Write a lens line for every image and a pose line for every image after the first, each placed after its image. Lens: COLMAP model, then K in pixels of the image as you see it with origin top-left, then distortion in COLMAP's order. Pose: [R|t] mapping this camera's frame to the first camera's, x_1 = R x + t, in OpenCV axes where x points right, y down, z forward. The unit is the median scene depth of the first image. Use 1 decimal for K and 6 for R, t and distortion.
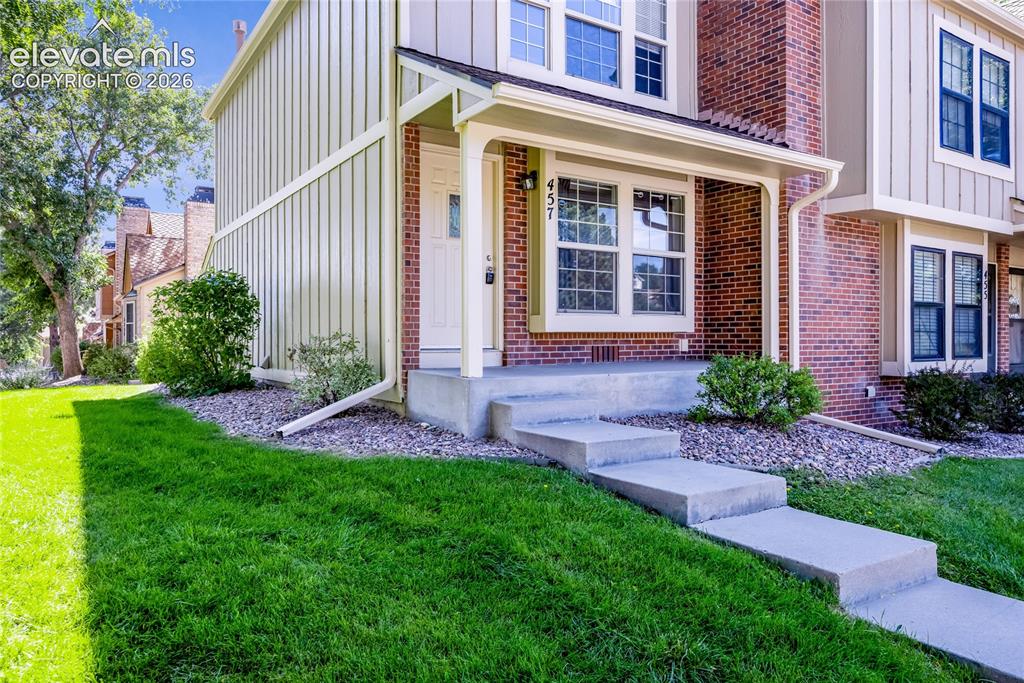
lens RADIAL K [[703.4, 0, 513.9], [0, 703.4, 340.9], [0, 0, 1]] dist [0.012191, 0.001767]
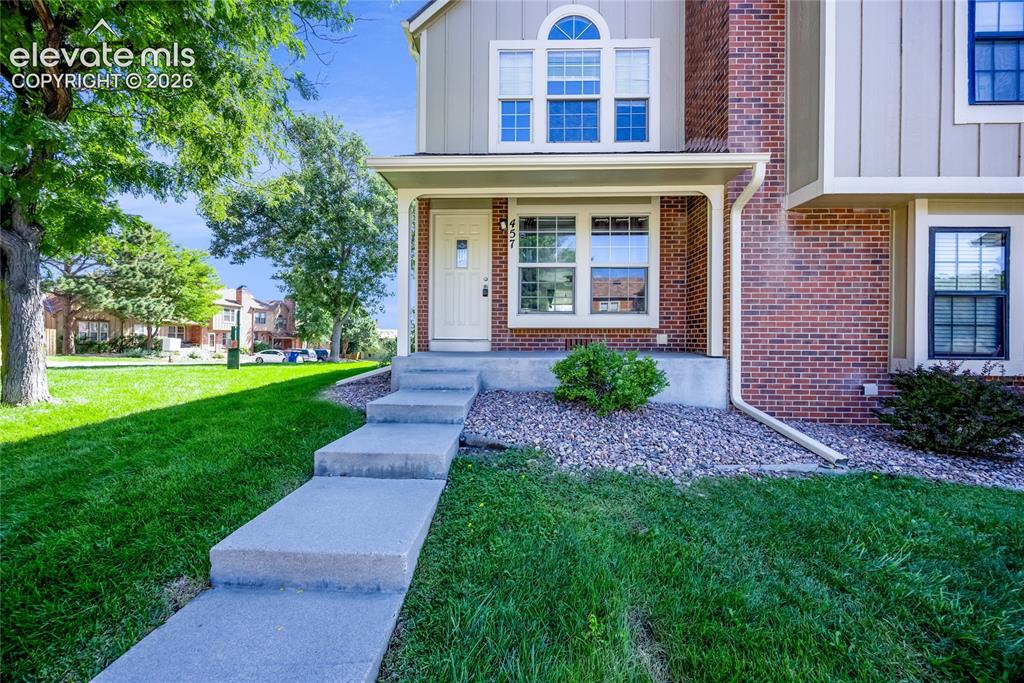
lens RADIAL K [[396.3, 0, 512.1], [0, 396.3, 341.1], [0, 0, 1]] dist [-0.000536, 0.000118]
pose [[0.813682, 0.008320, -0.581251, 0.474770], [-0.008583, 0.999961, 0.002298, 0.011342], [0.581247, 0.003119, 0.813721, 0.326656]]
